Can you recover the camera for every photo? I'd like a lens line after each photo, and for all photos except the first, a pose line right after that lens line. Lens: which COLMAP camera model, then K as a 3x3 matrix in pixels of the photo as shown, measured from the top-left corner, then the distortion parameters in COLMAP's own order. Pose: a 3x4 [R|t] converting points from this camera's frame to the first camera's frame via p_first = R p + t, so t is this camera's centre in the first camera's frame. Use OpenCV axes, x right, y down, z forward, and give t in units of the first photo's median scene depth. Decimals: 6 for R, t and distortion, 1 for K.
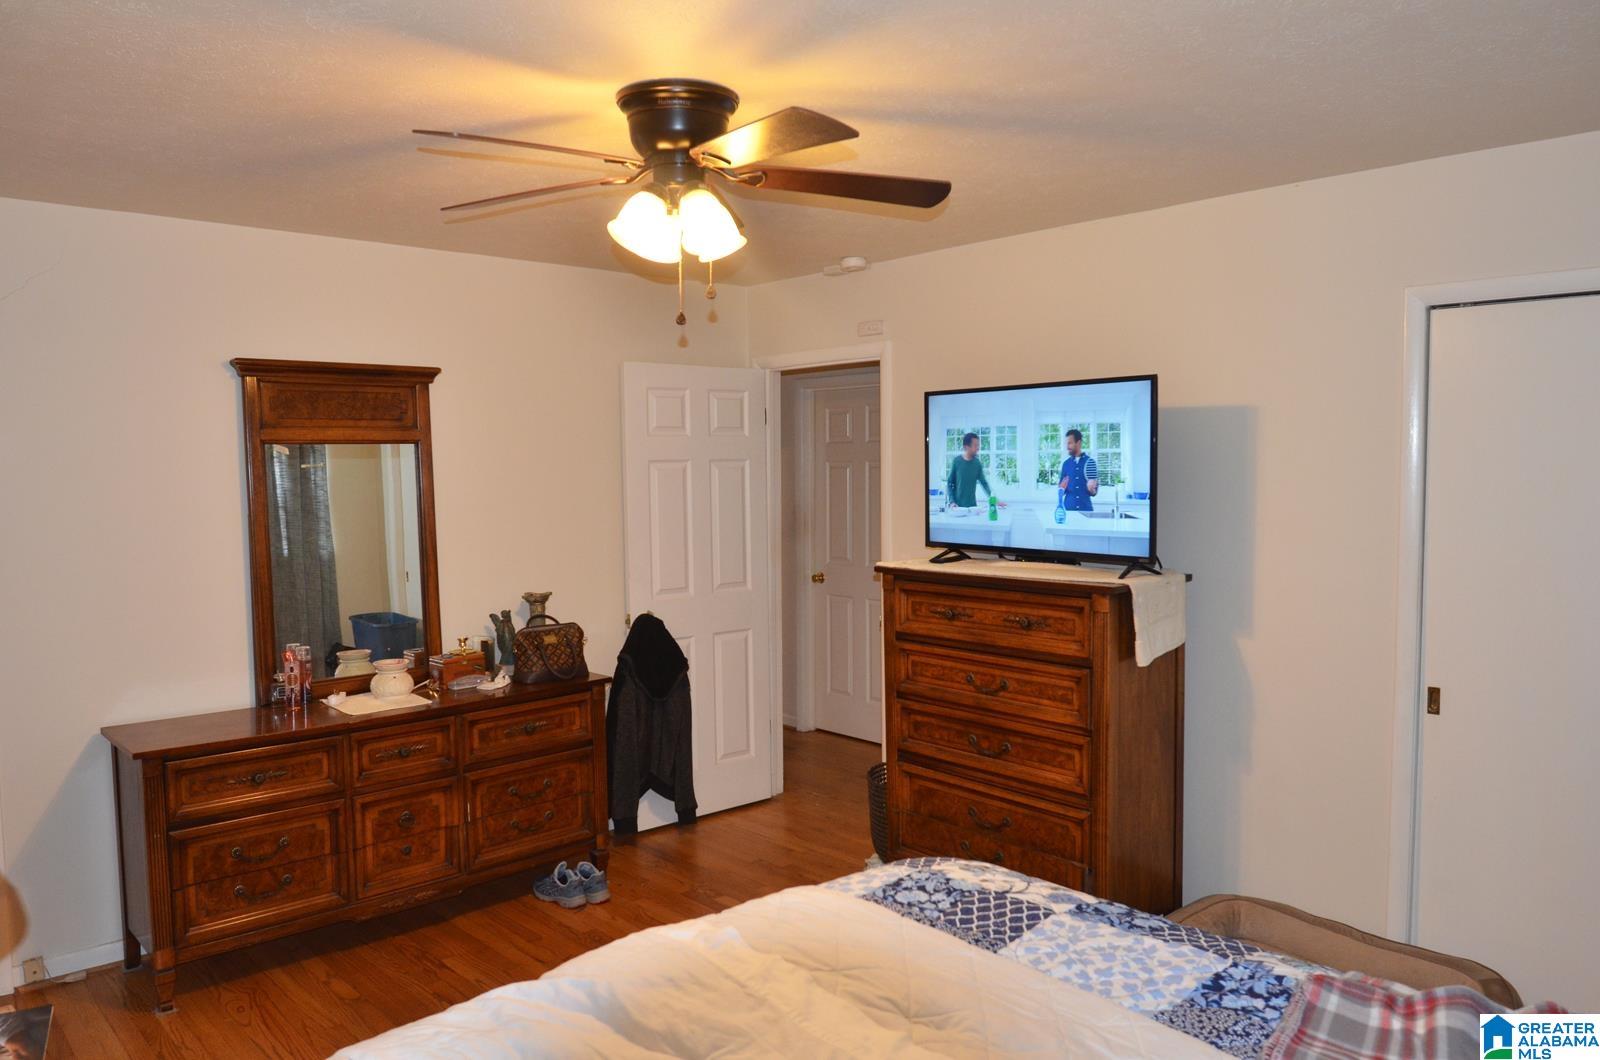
lens RADIAL K [[1142.9, 0, 800.5], [0, 1142.9, 523.7], [0, 0, 1]] dist [-0.003715, -0.006403]
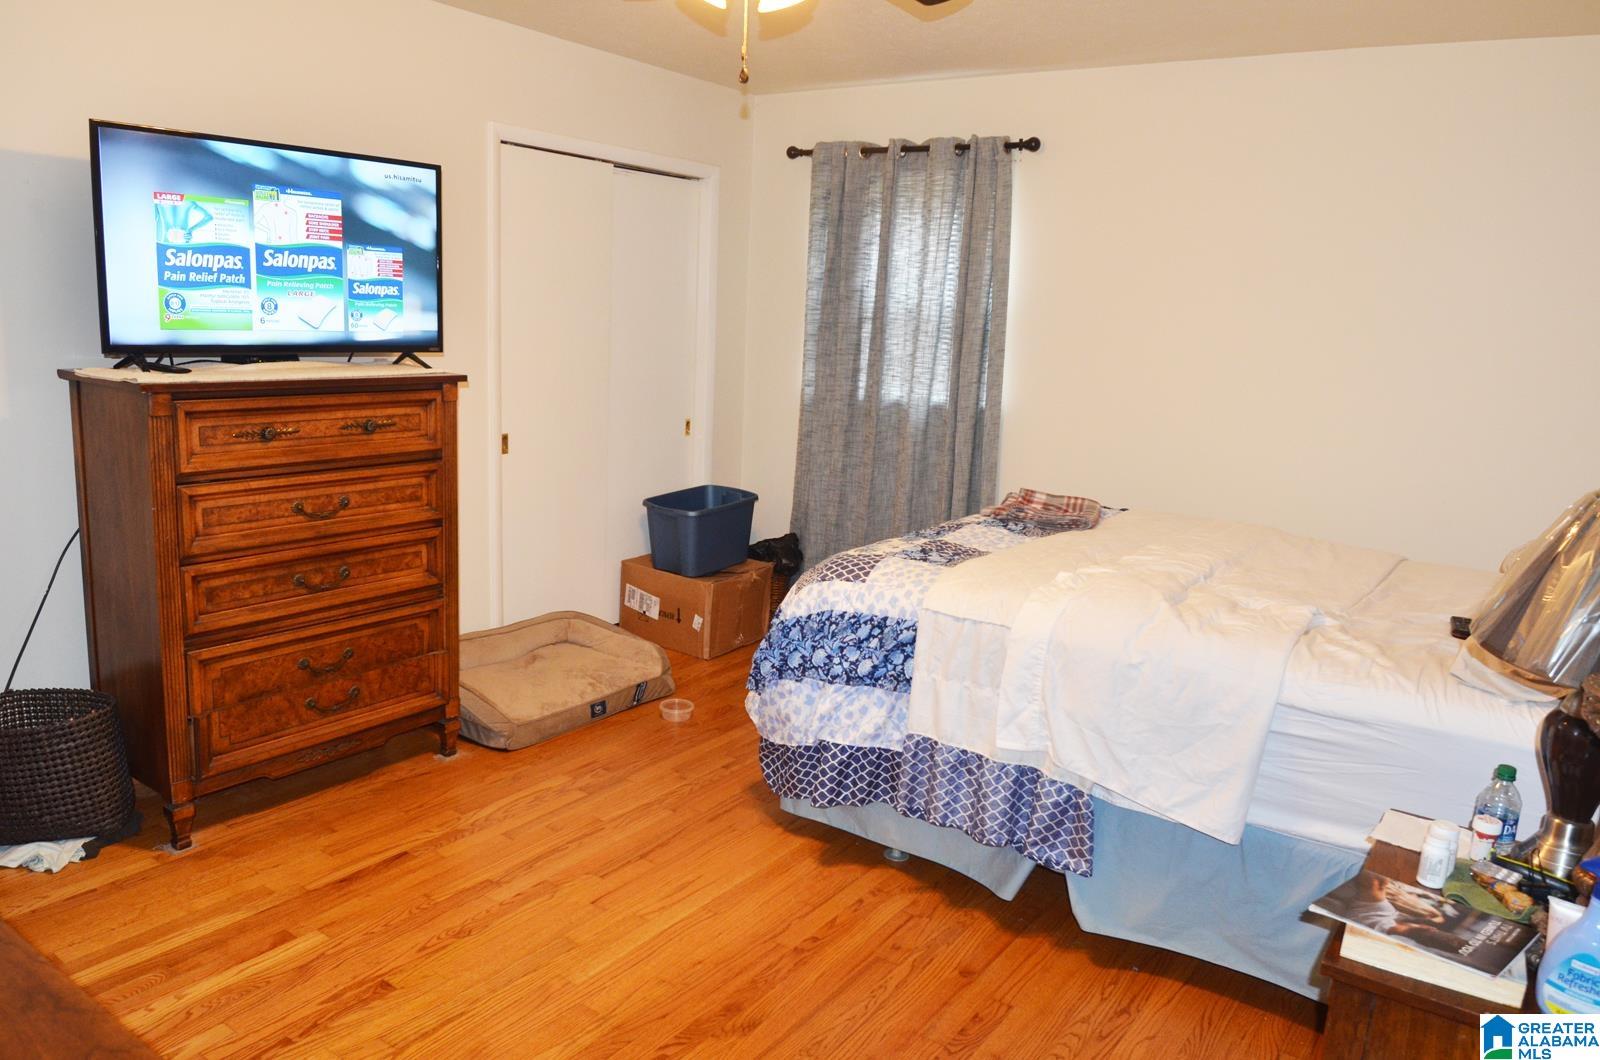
lens RADIAL K [[1142.9, 0, 797.7], [0, 1142.9, 528.7], [0, 0, 1]] dist [-0.003715, -0.006403]
pose [[-0.215526, -0.189382, 0.957958, -0.749160], [0.011933, 0.980429, 0.196509, -0.007290], [-0.976425, 0.053784, -0.209048, 0.853159]]
